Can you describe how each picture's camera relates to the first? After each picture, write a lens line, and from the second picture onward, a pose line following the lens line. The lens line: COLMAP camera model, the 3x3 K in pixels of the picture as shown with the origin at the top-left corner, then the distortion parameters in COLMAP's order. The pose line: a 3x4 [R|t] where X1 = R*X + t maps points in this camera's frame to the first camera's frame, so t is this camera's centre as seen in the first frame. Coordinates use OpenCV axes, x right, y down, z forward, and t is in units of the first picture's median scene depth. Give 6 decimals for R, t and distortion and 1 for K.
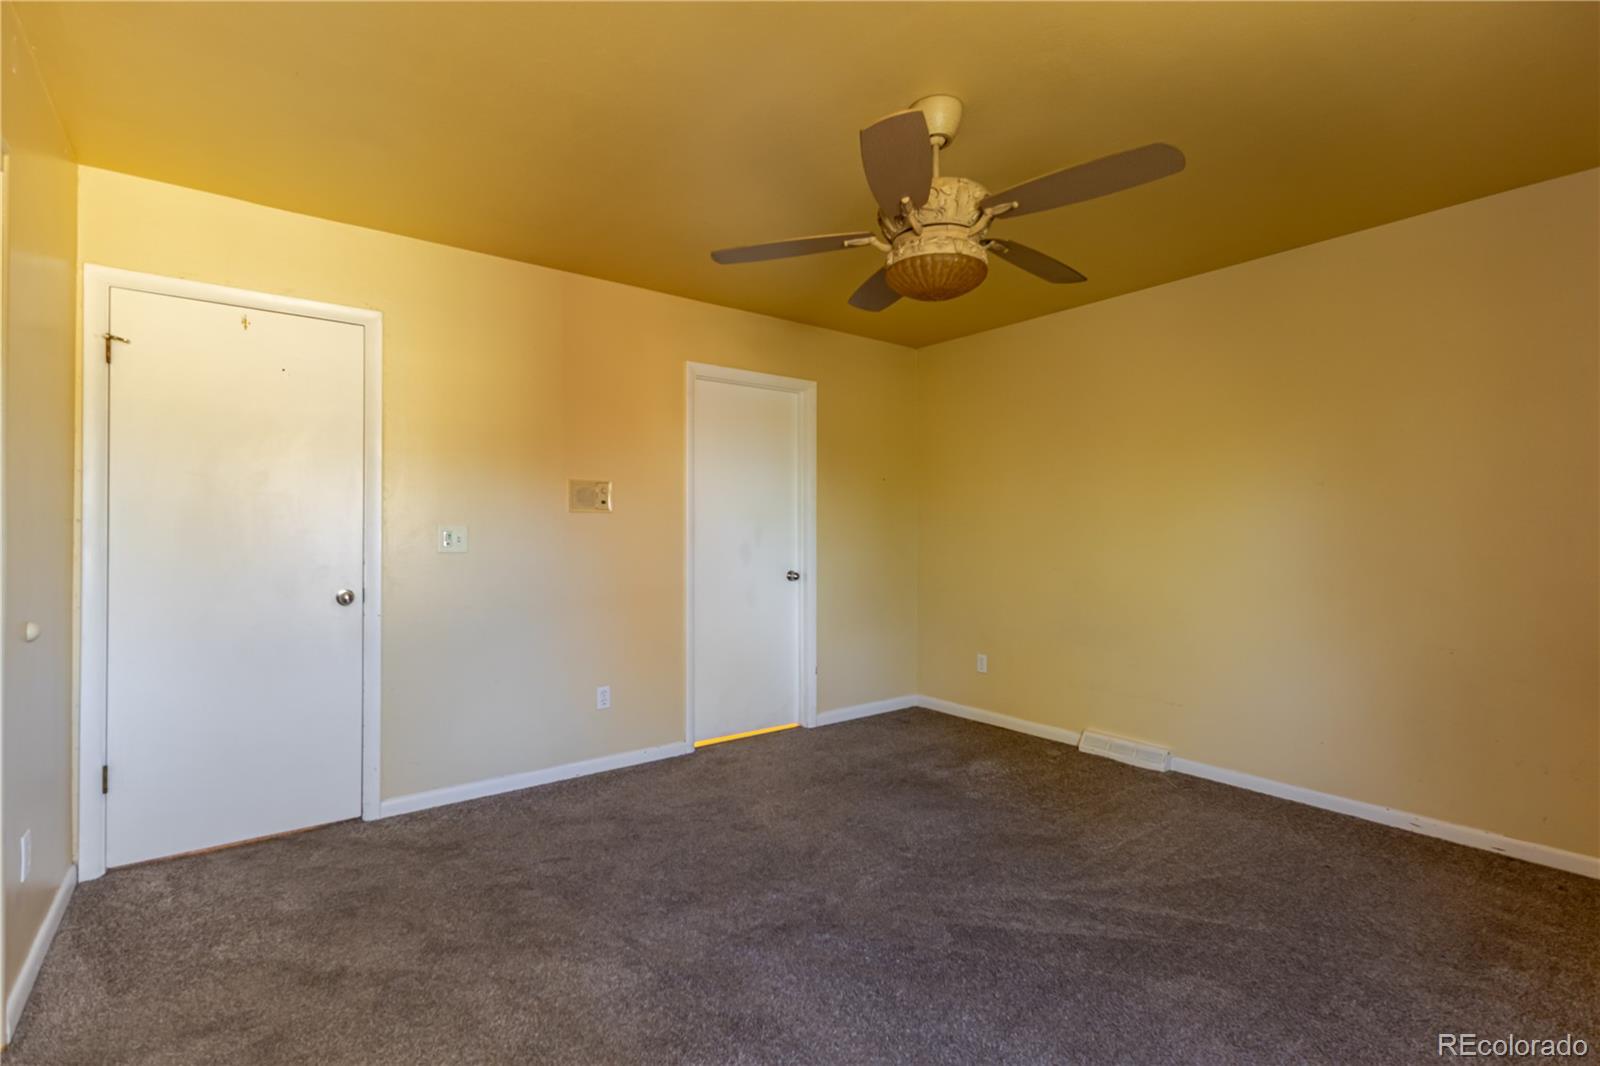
lens RADIAL K [[737.6, 0, 799.9], [0, 737.6, 530.0], [0, 0, 1]] dist [0.001370, 0.000312]
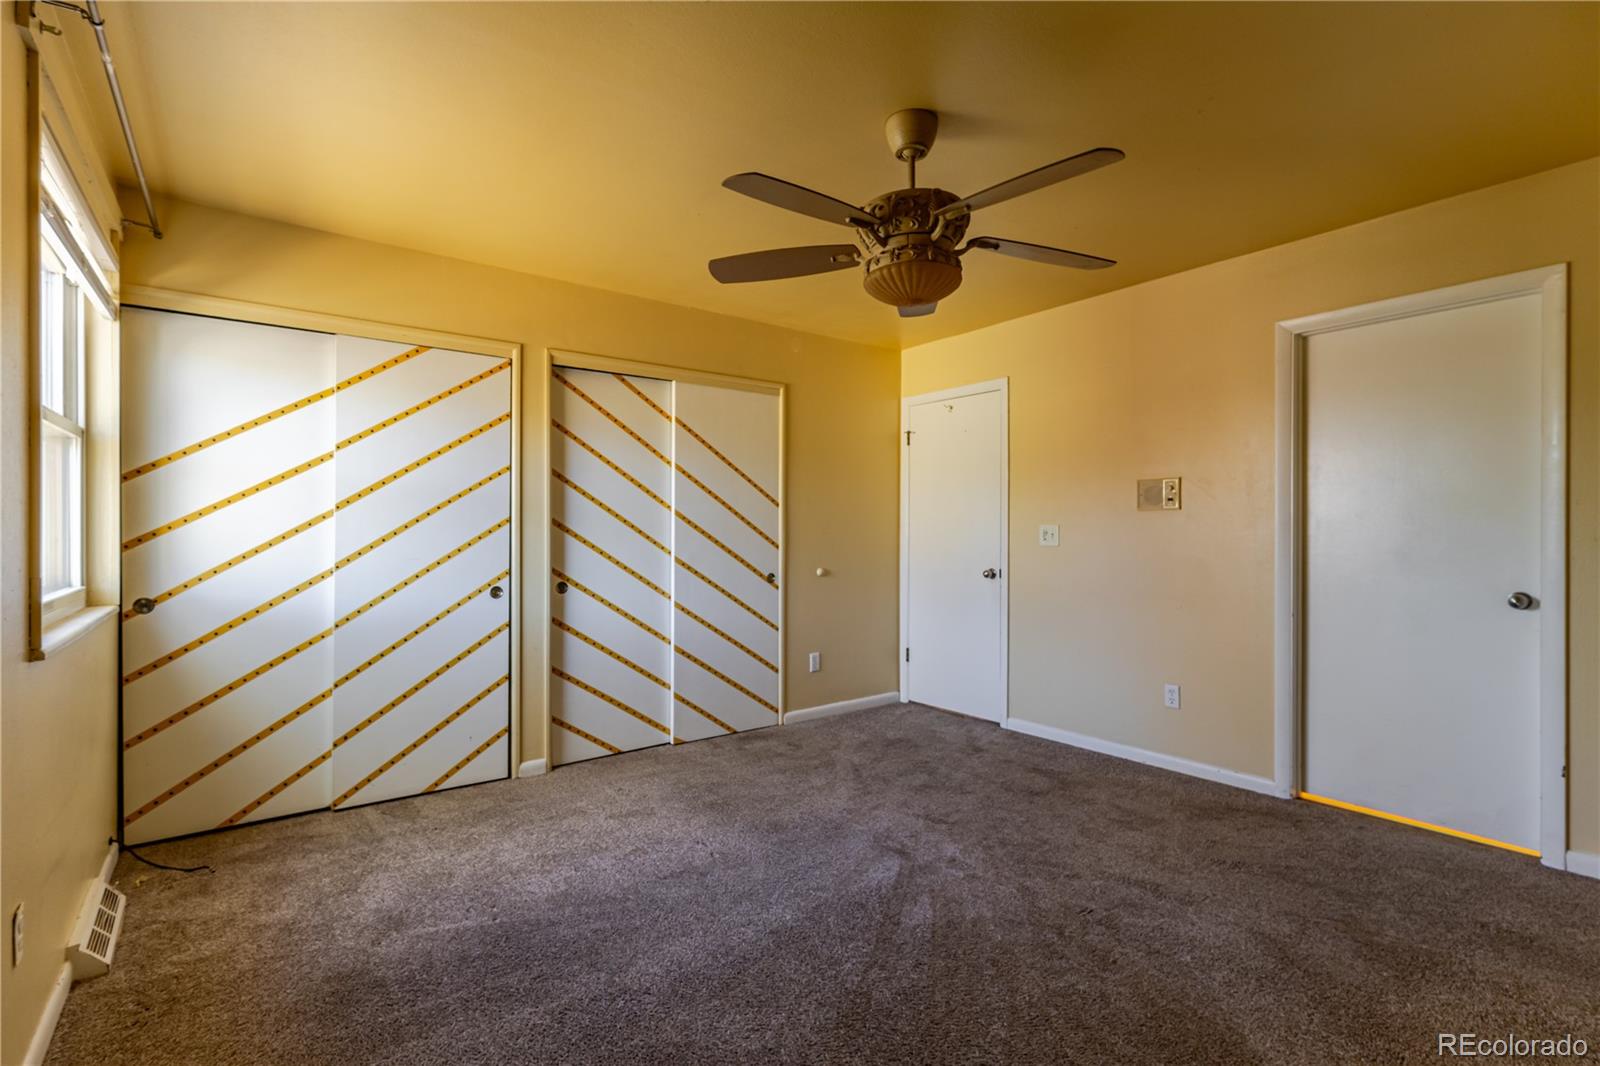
lens RADIAL K [[737.6, 0, 799.9], [0, 737.6, 530.0], [0, 0, 1]] dist [0.001370, 0.000312]
pose [[0.001268, 0.002197, -0.999997, 0.875346], [0.008364, 0.999963, 0.002207, -0.003900], [0.999964, -0.008367, 0.001249, 0.595811]]
